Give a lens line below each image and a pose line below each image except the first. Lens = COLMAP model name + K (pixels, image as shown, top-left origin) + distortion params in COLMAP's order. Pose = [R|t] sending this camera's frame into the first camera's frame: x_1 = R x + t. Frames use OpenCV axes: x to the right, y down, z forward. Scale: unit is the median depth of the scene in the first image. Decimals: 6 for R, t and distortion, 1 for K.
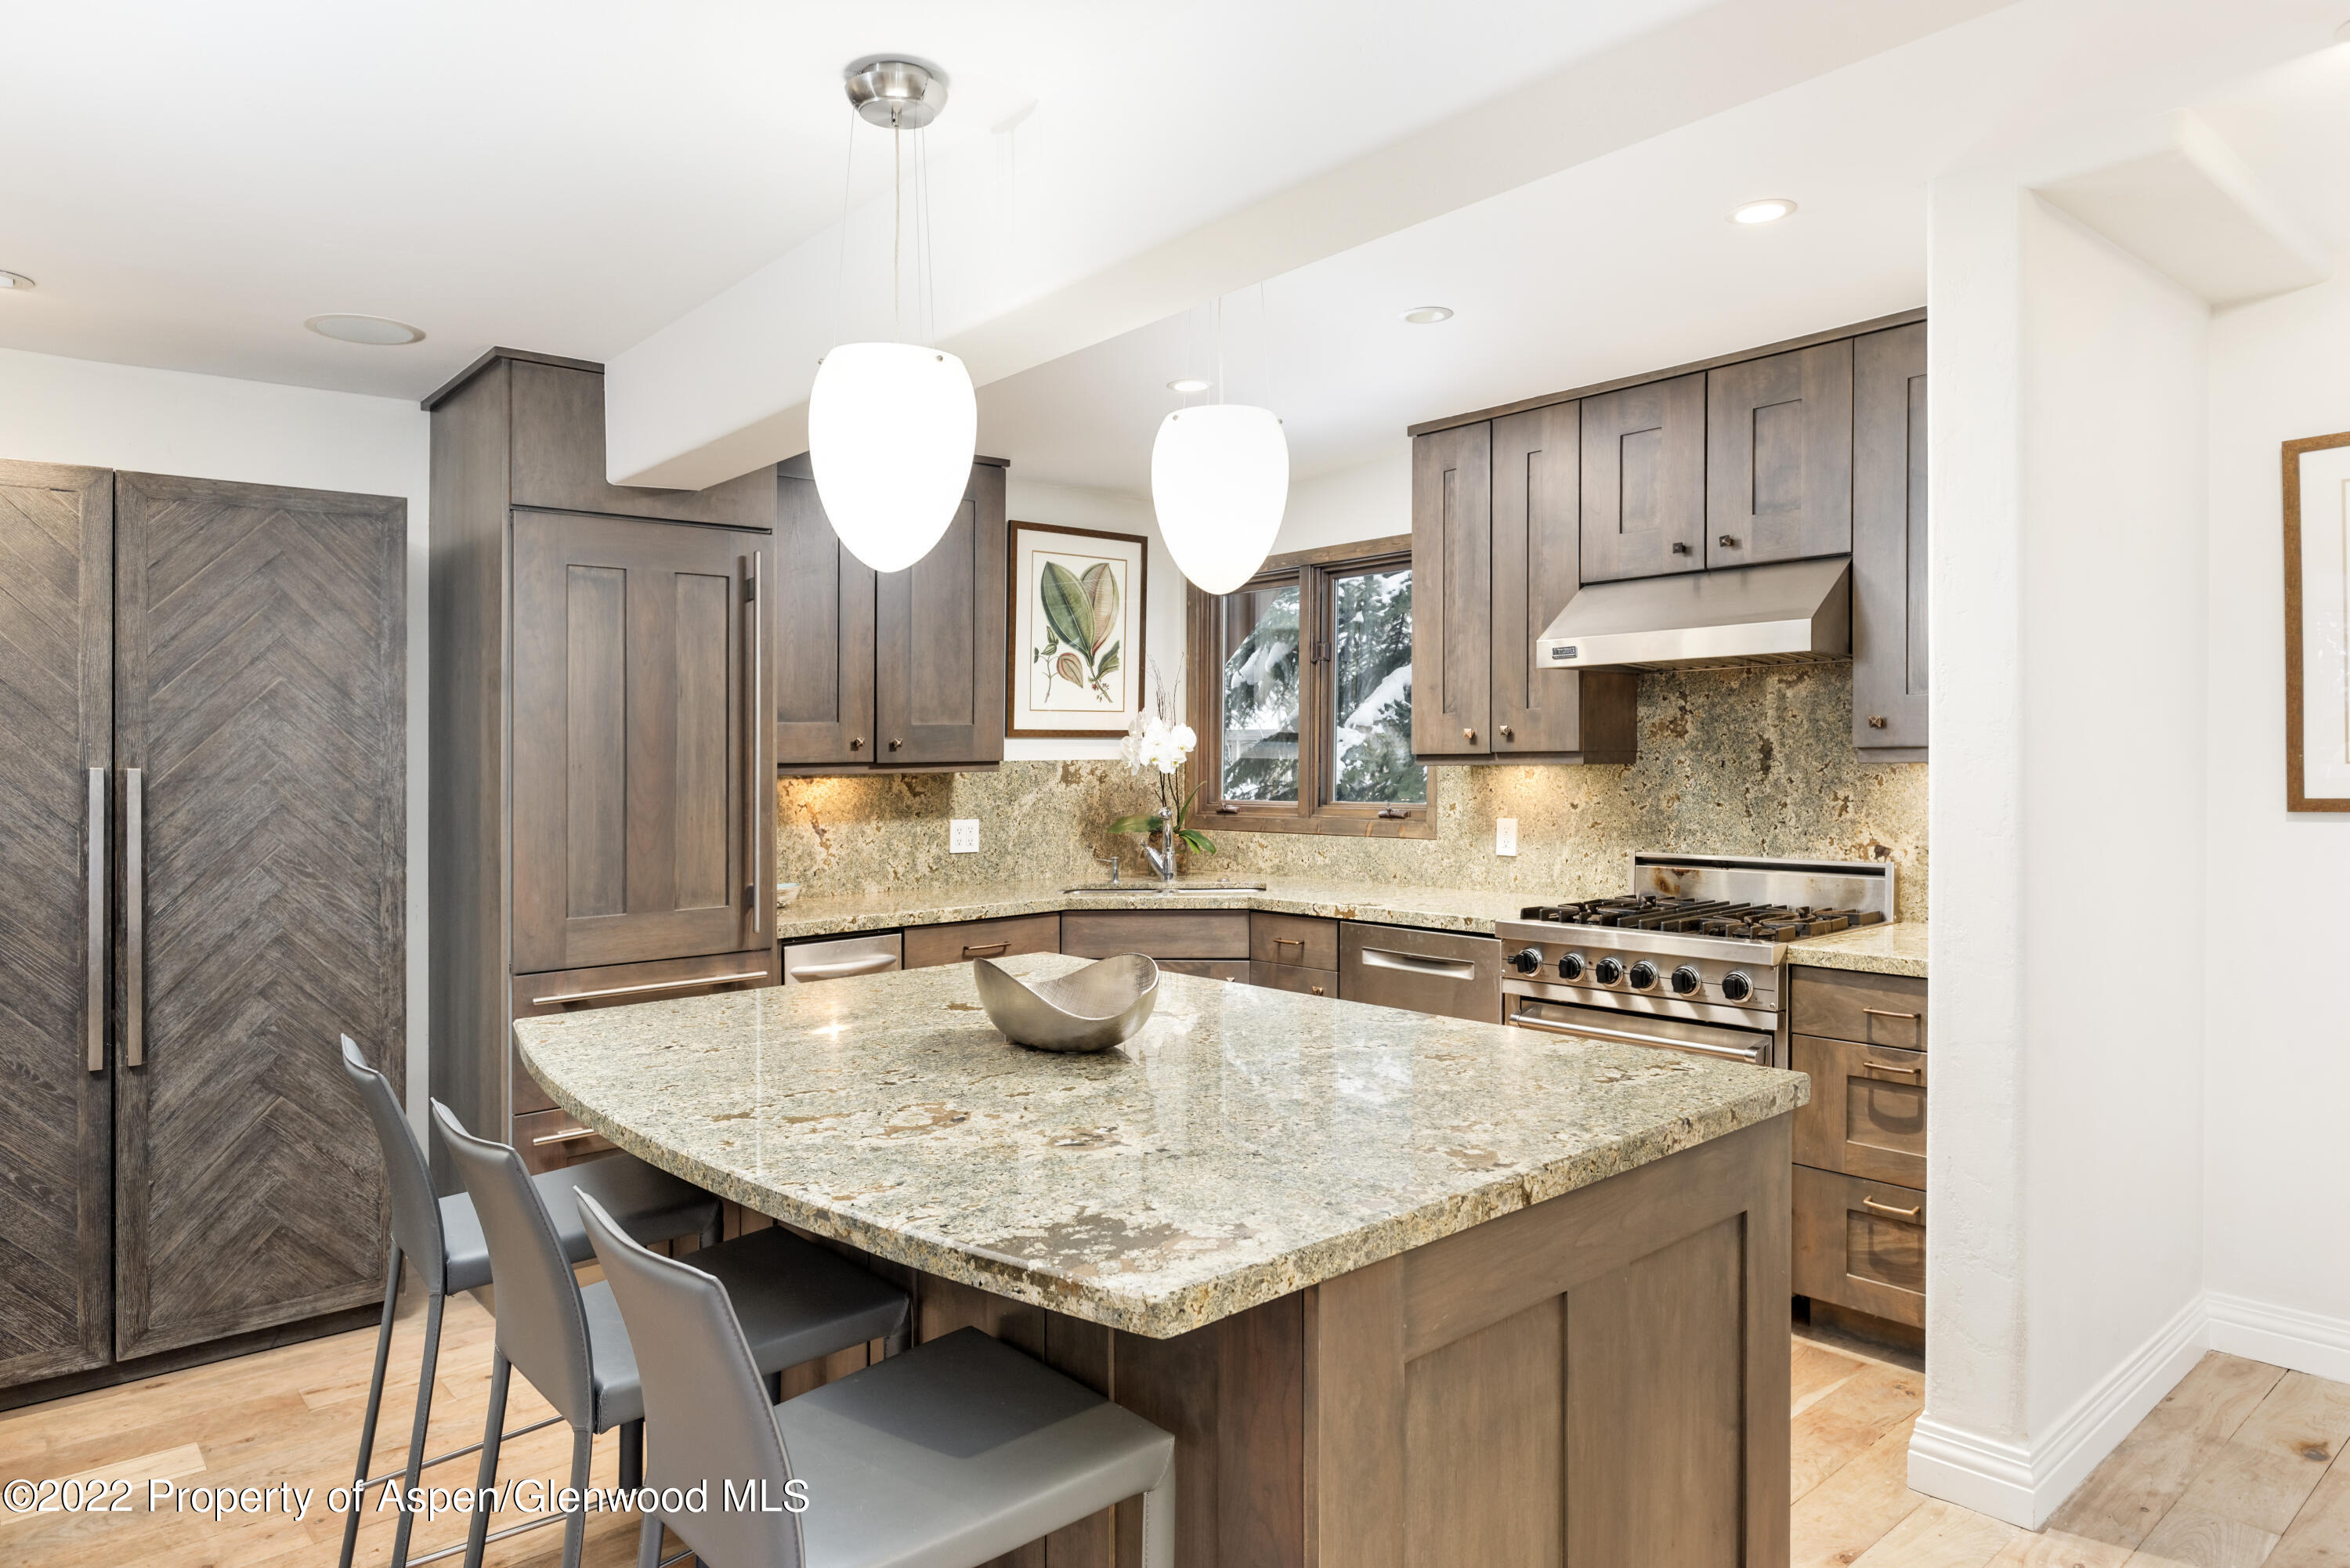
lens RADIAL K [[1427.4, 0, 1177.7], [0, 1427.4, 774.5], [0, 0, 1]] dist [-0.004098, -0.000385]
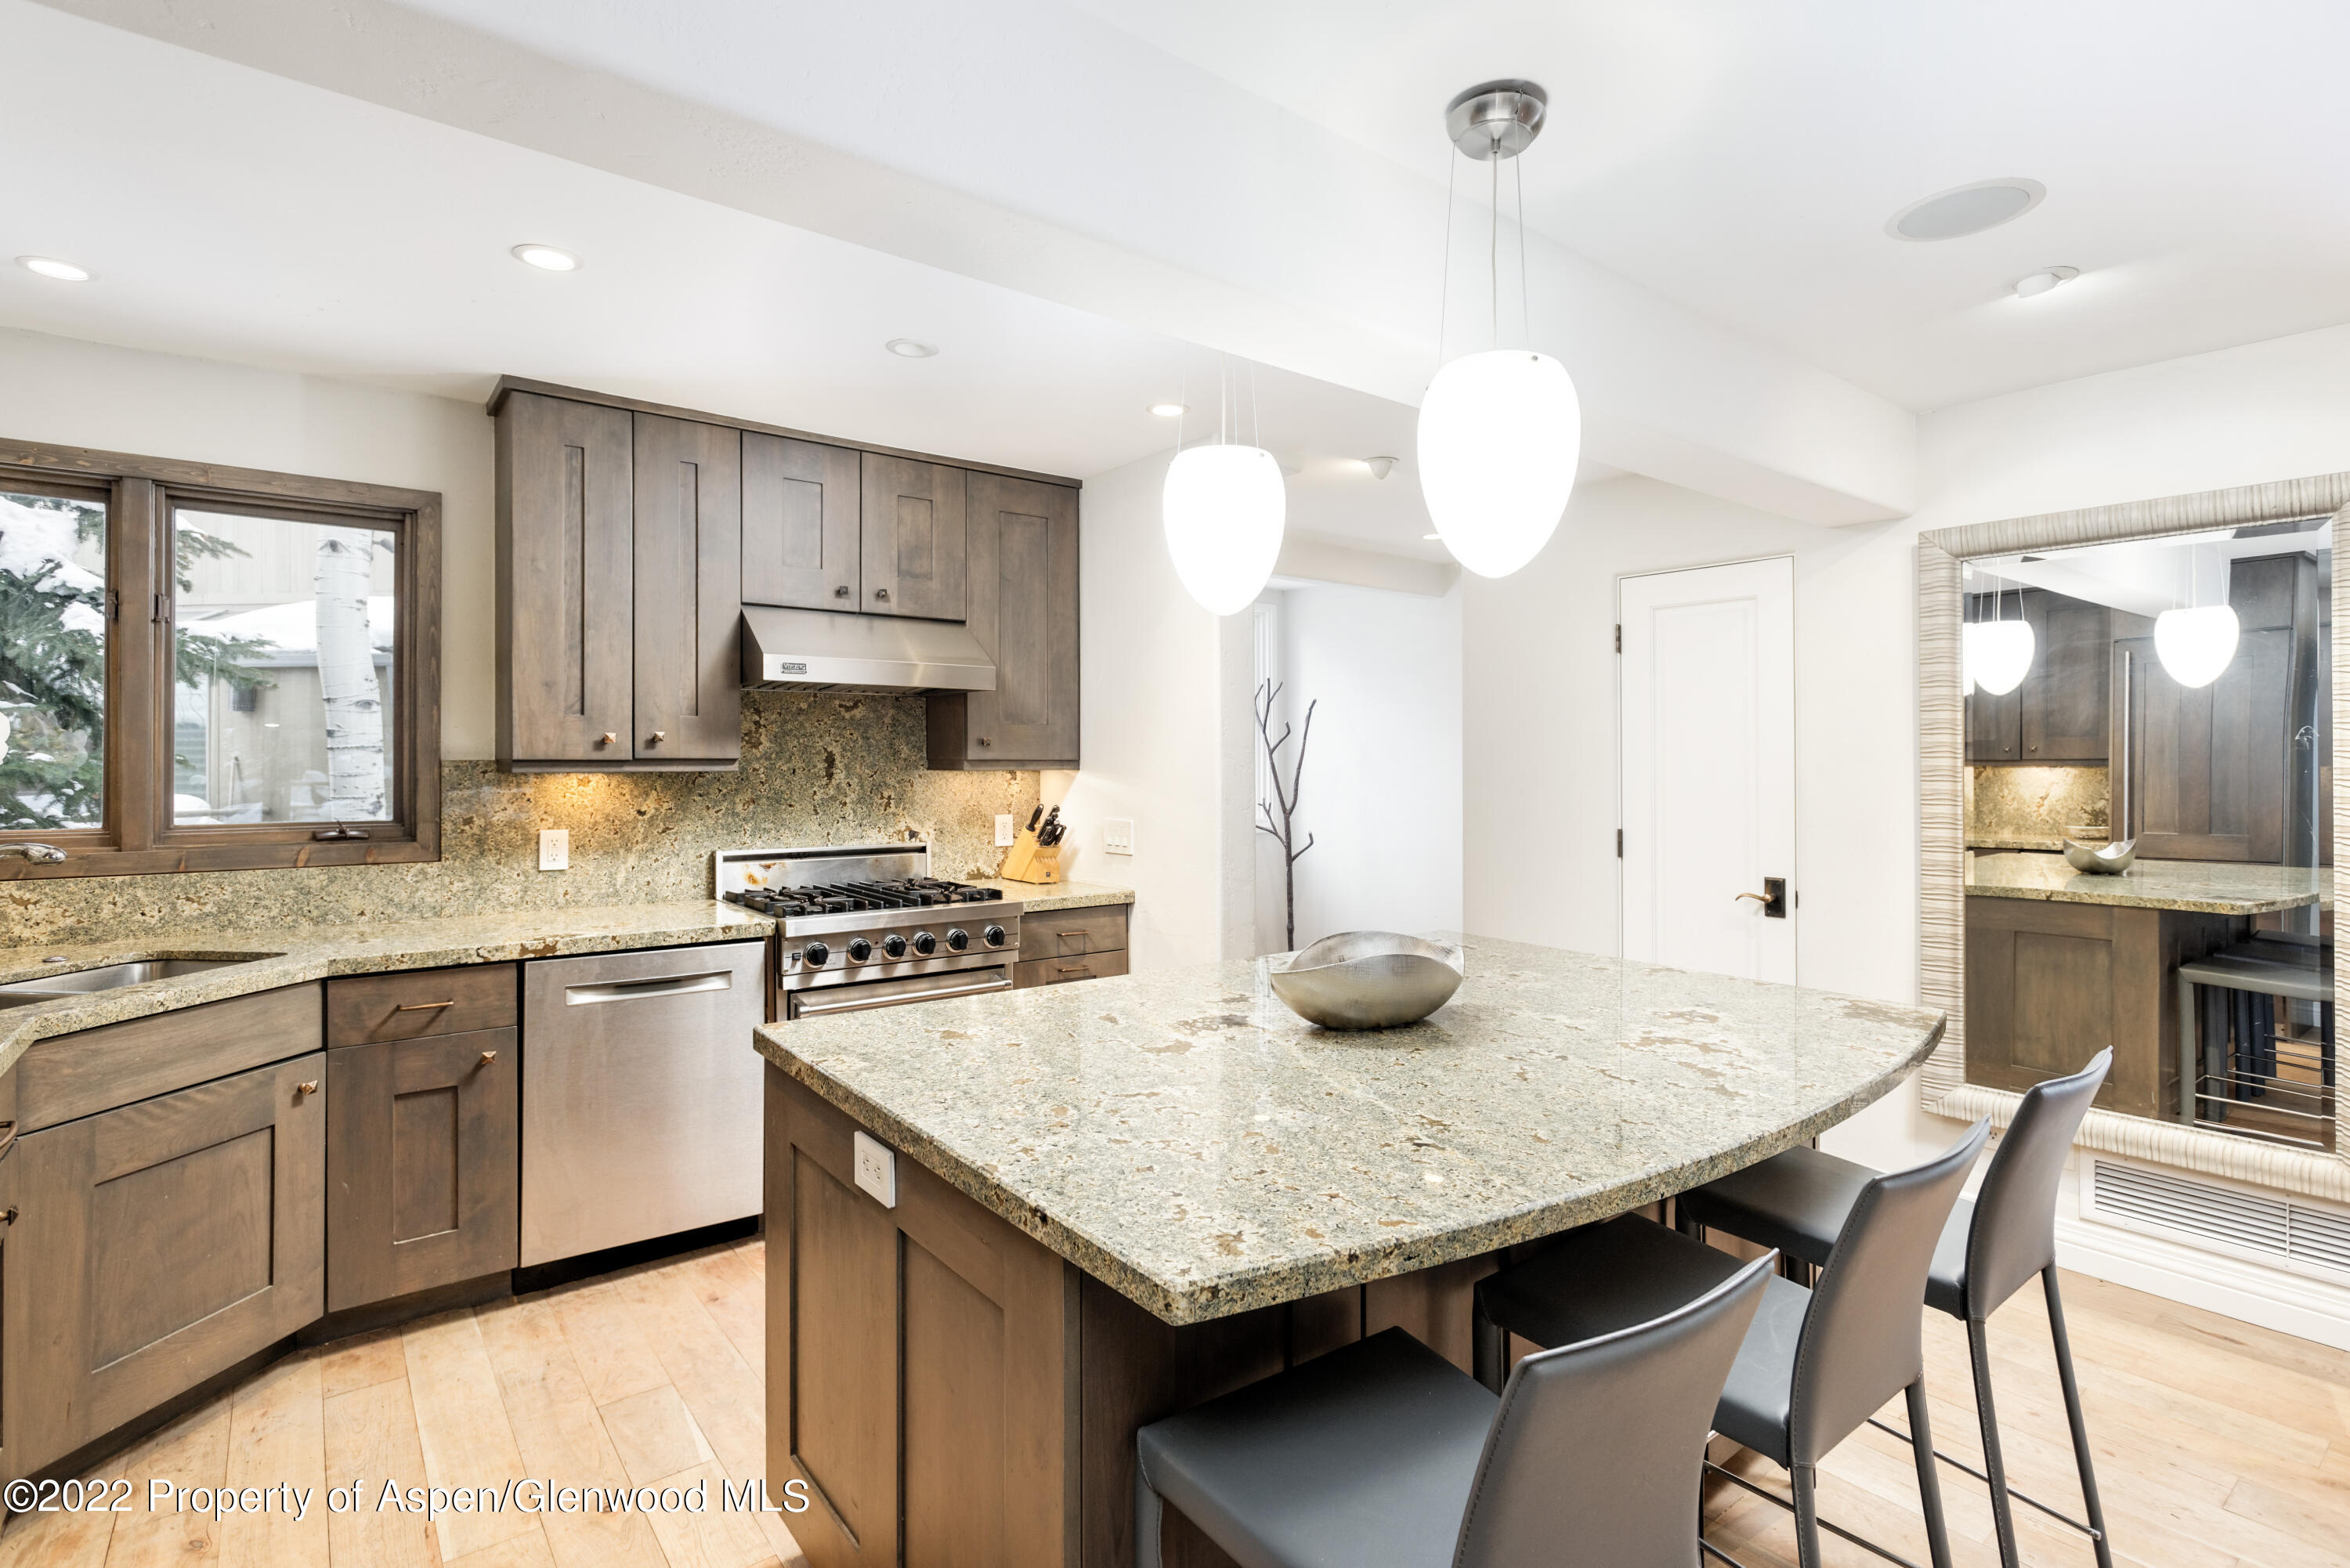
lens RADIAL K [[1138.4, 0, 1179.3], [0, 1138.4, 775.2], [0, 0, 1]] dist [-0.000238, 0.000812]
pose [[0.058123, 0.000839, 0.998309, -0.550861], [0.009244, 0.999956, -0.001378, -0.000090], [-0.998267, 0.009309, 0.058112, 0.626212]]
